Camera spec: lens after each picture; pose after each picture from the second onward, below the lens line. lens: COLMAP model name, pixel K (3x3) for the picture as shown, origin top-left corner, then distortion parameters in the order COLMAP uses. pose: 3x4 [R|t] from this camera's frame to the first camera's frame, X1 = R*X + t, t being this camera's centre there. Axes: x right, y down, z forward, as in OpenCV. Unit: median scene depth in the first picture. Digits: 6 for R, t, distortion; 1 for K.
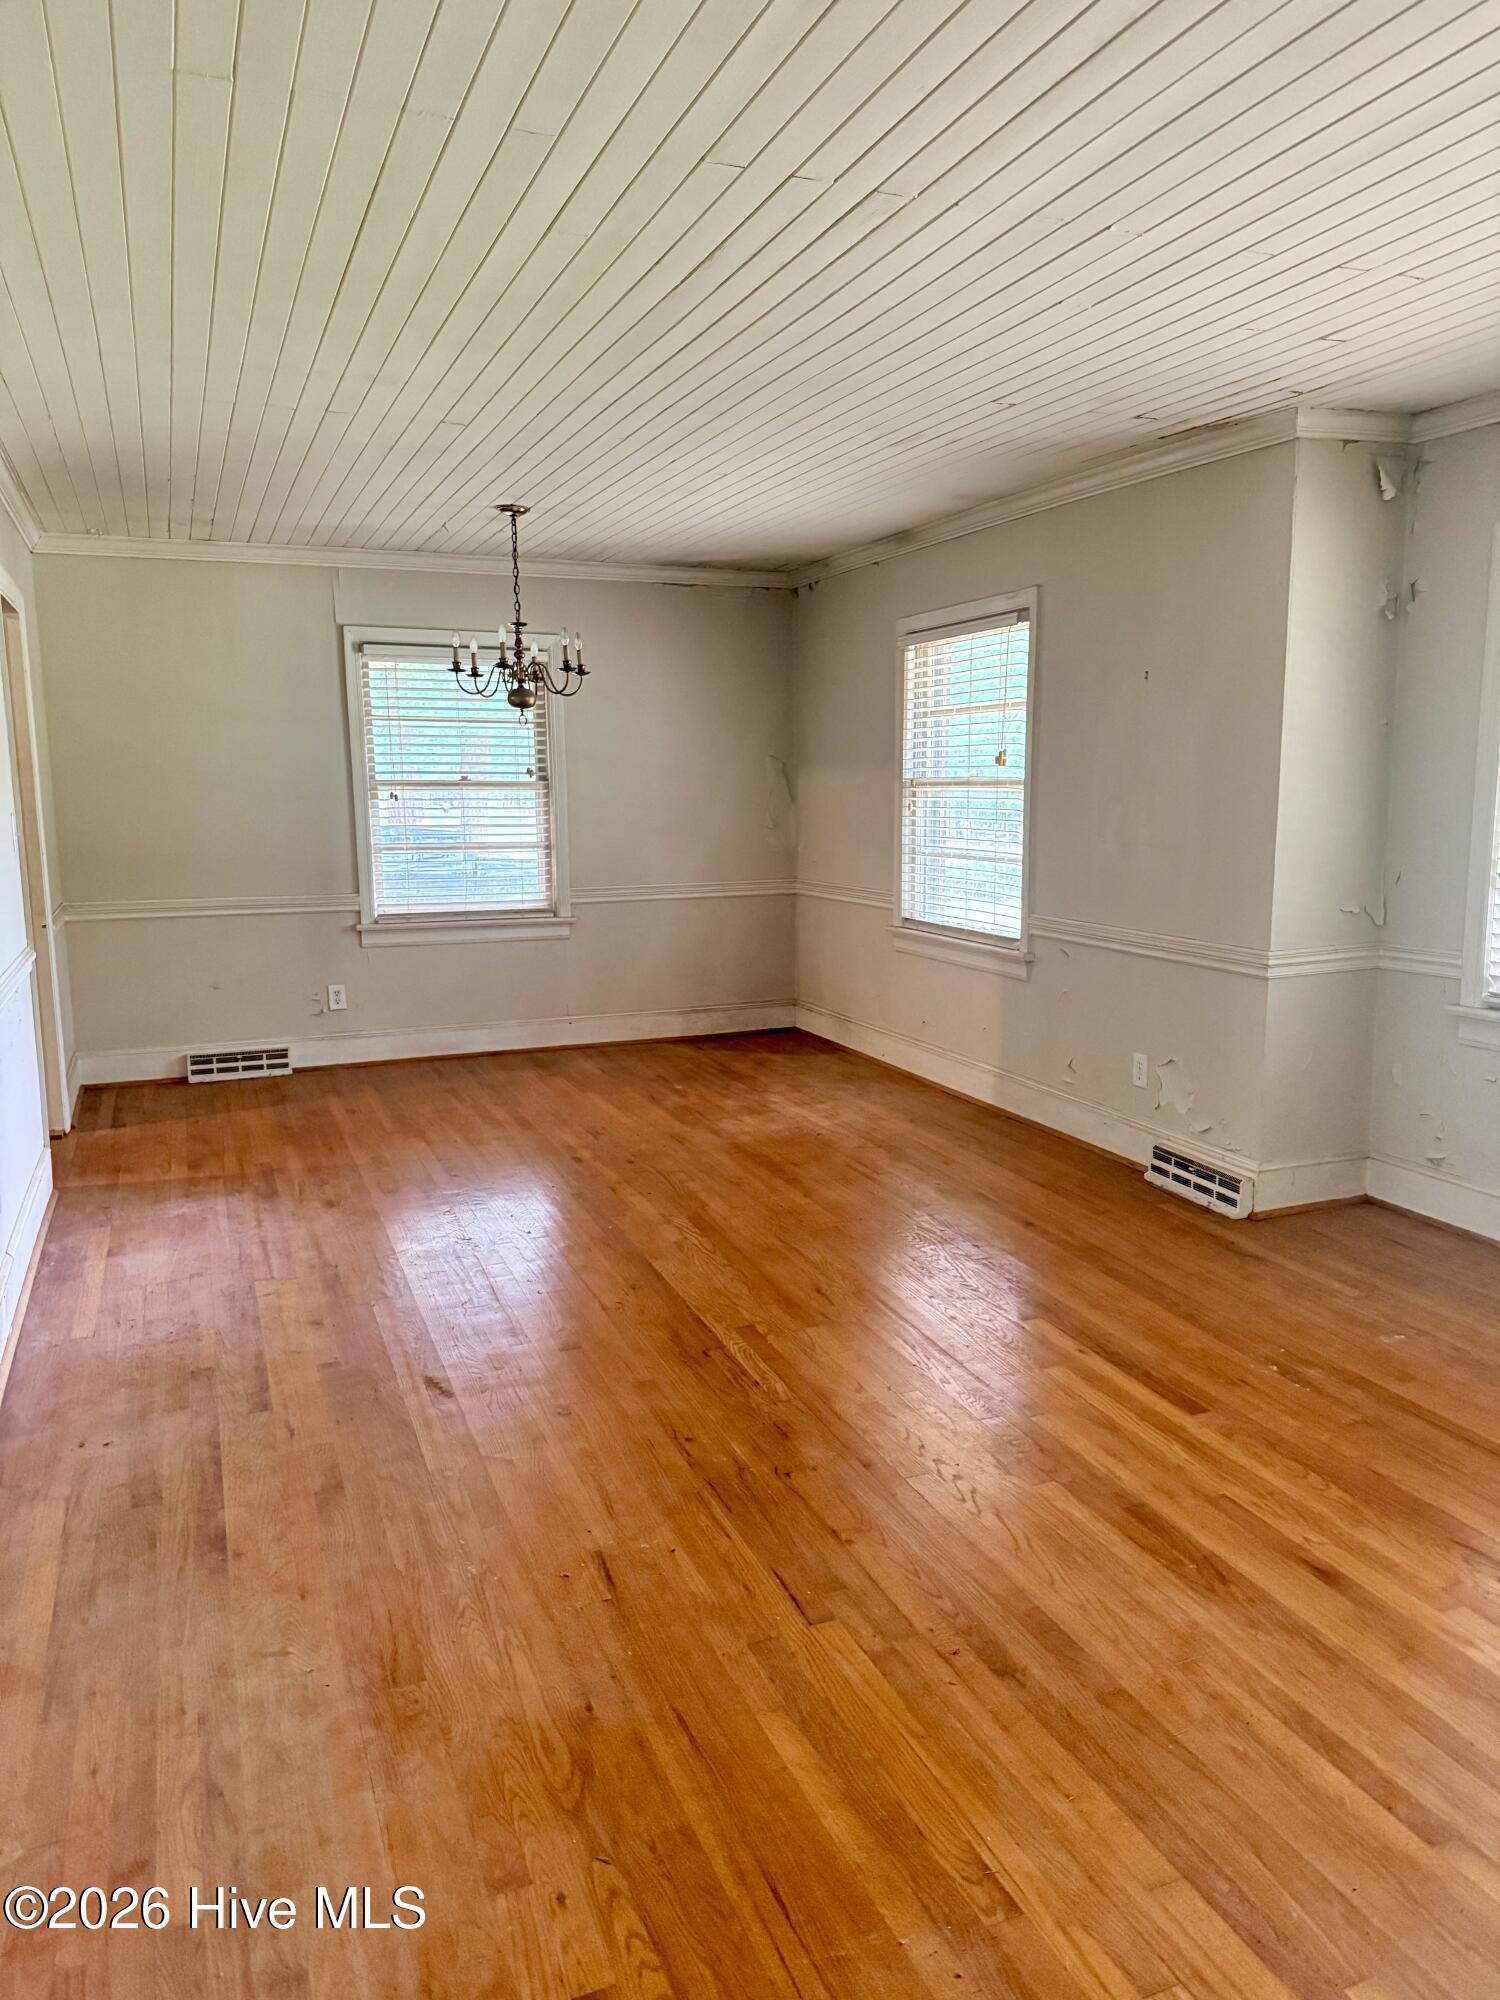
lens RADIAL K [[1414.6, 0, 752.7], [0, 1414.6, 1009.7], [0, 0, 1]] dist [0.039440, -0.007655]
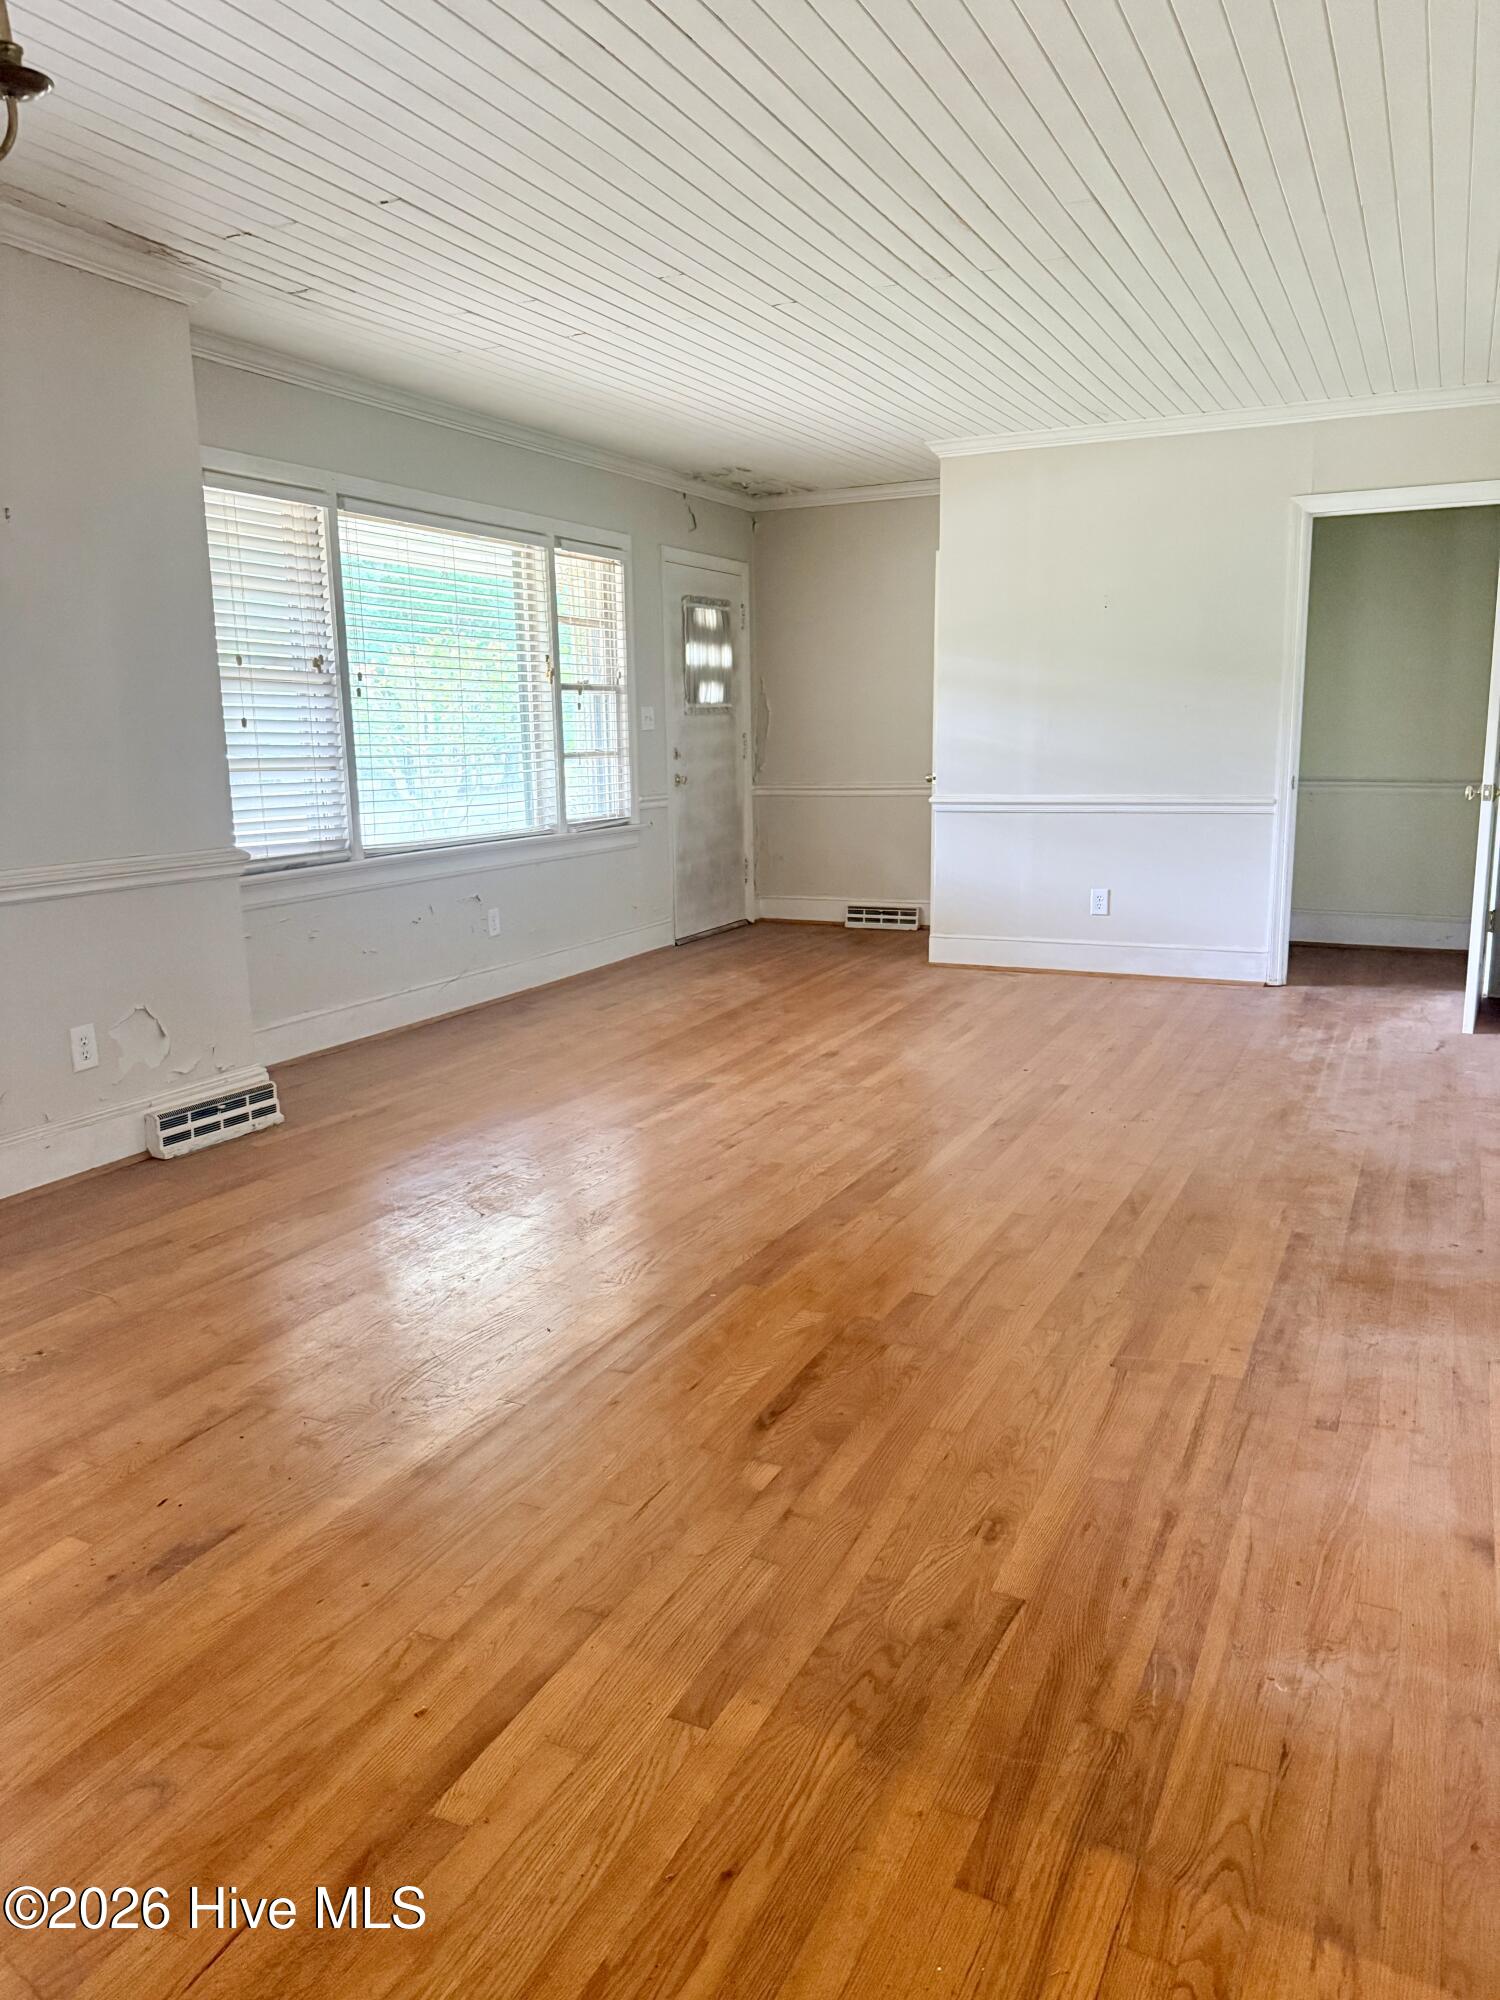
lens RADIAL K [[1414.6, 0, 752.7], [0, 1414.6, 995.0], [0, 0, 1]] dist [0.039440, -0.007655]
pose [[-0.670630, -0.120513, 0.731937, -0.576638], [0.146336, 0.945831, 0.289810, -0.169069], [-0.727214, 0.301464, -0.616668, 1.331125]]
